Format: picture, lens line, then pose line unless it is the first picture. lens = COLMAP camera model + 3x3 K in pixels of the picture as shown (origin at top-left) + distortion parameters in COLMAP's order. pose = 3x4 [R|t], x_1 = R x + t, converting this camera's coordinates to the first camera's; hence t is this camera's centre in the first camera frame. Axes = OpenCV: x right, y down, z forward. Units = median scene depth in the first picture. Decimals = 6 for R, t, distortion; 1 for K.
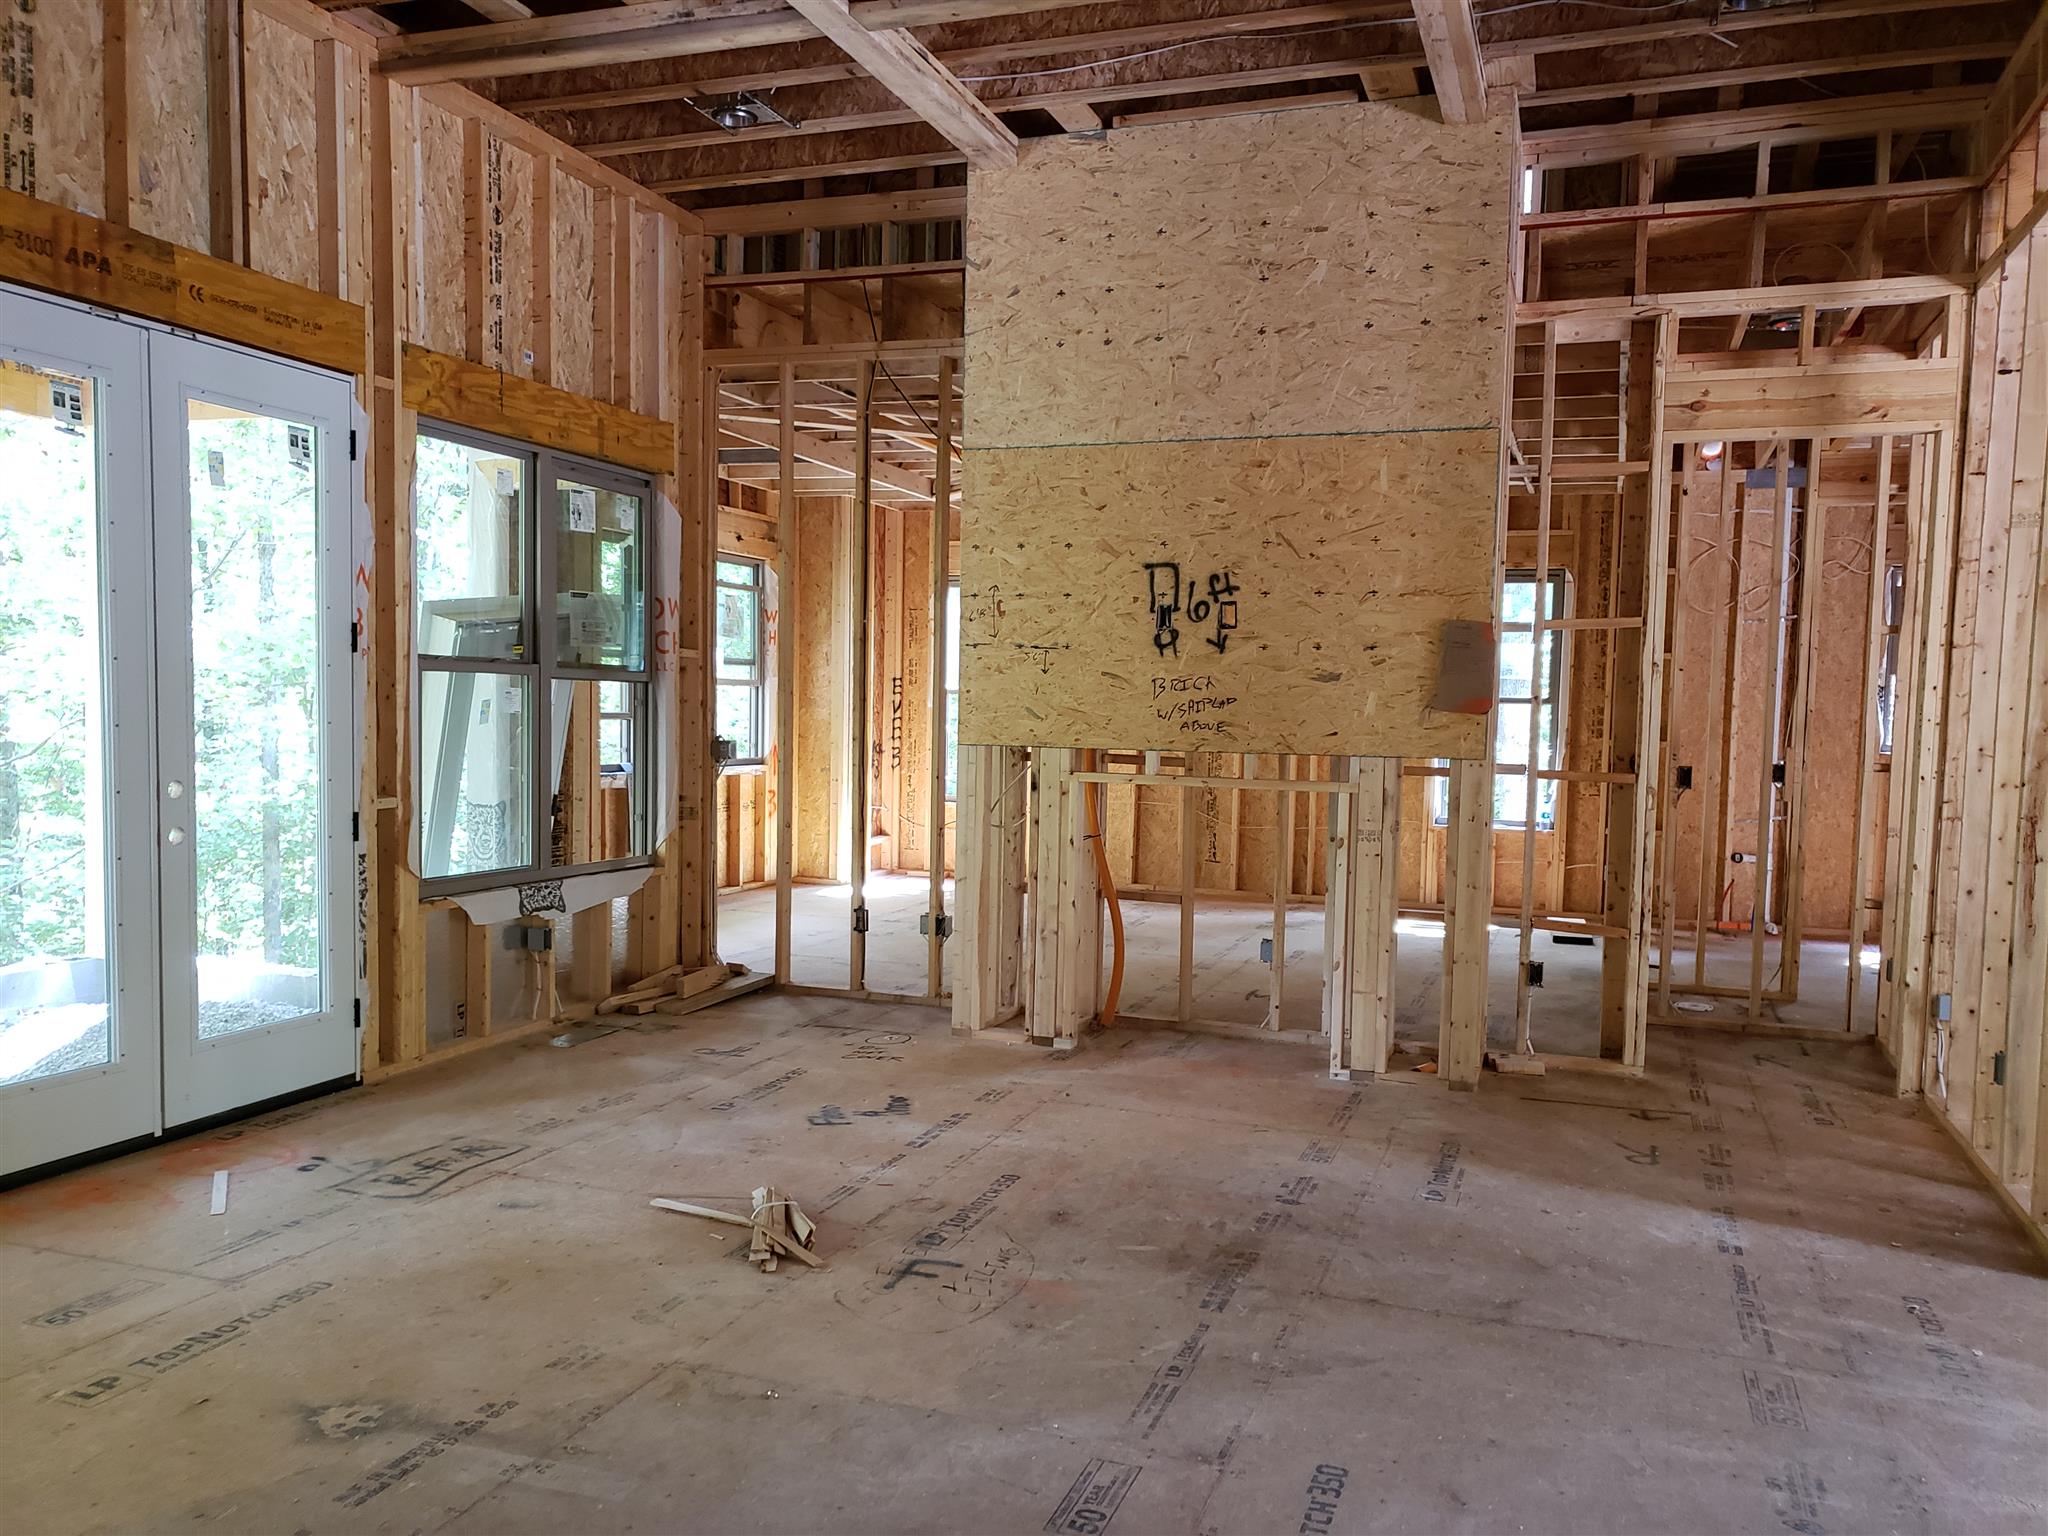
lens RADIAL K [[1587.0, 0, 1043.8], [0, 1587.0, 804.3], [0, 0, 1]] dist [0.038505, -0.022816]
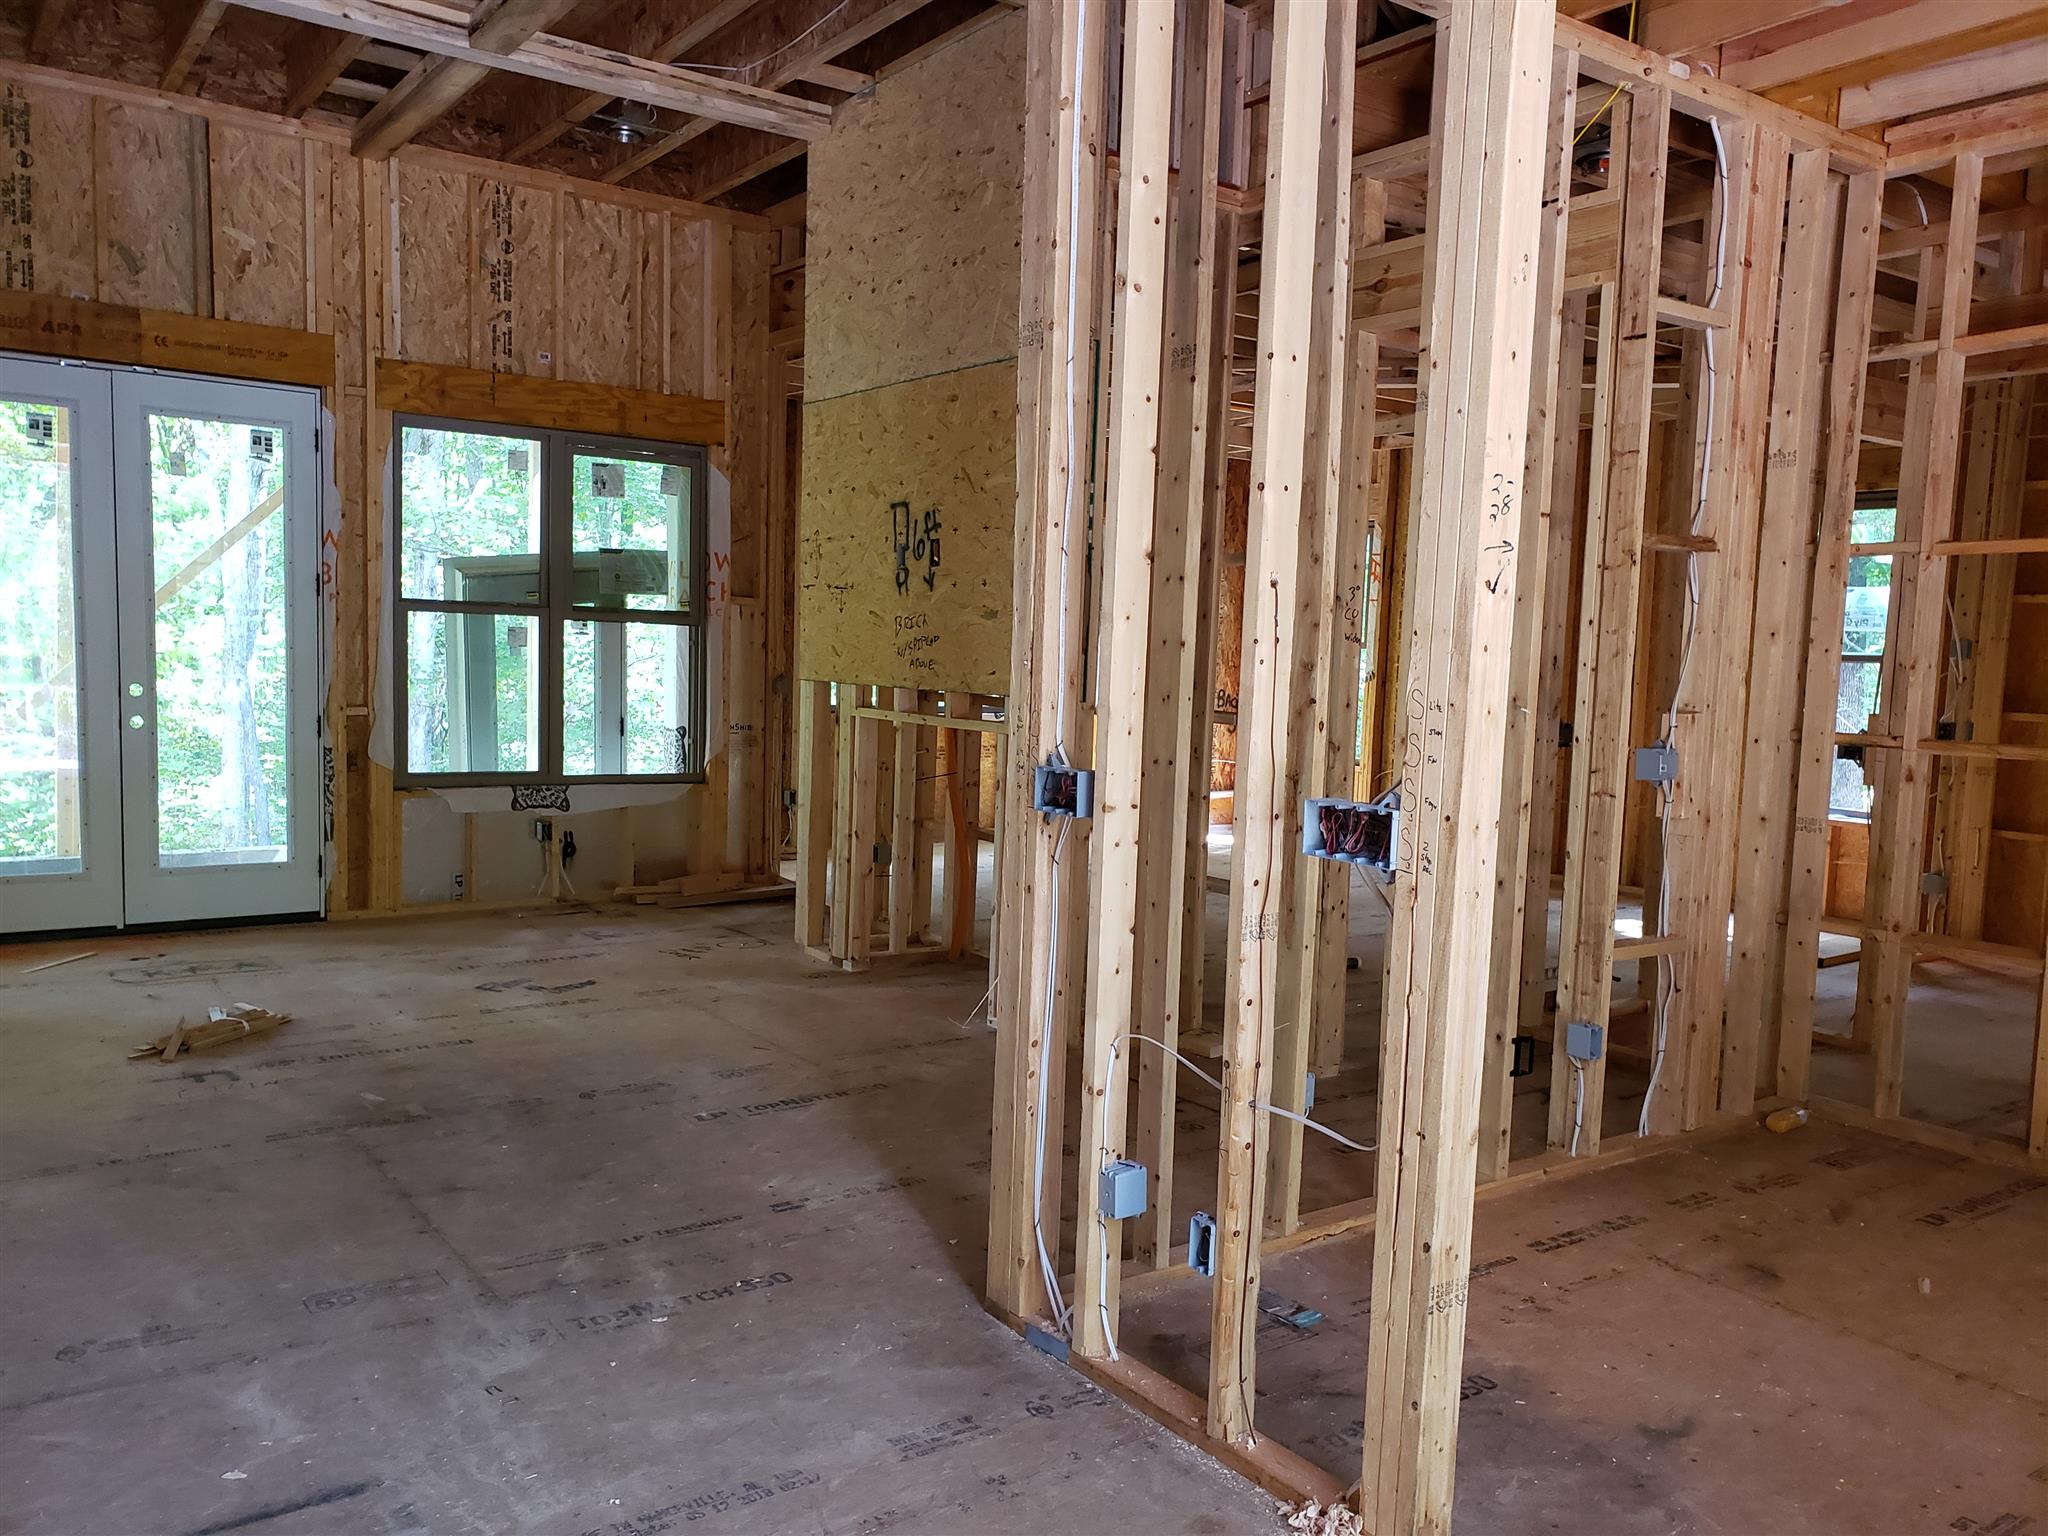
lens RADIAL K [[1587.0, 0, 1034.0], [0, 1587.0, 788.4], [0, 0, 1]] dist [0.038505, -0.022816]
pose [[0.824545, 0.056977, -0.562921, 0.878556], [-0.051933, 0.998338, 0.024979, 0.001127], [0.563409, 0.008638, 0.826133, 0.250469]]
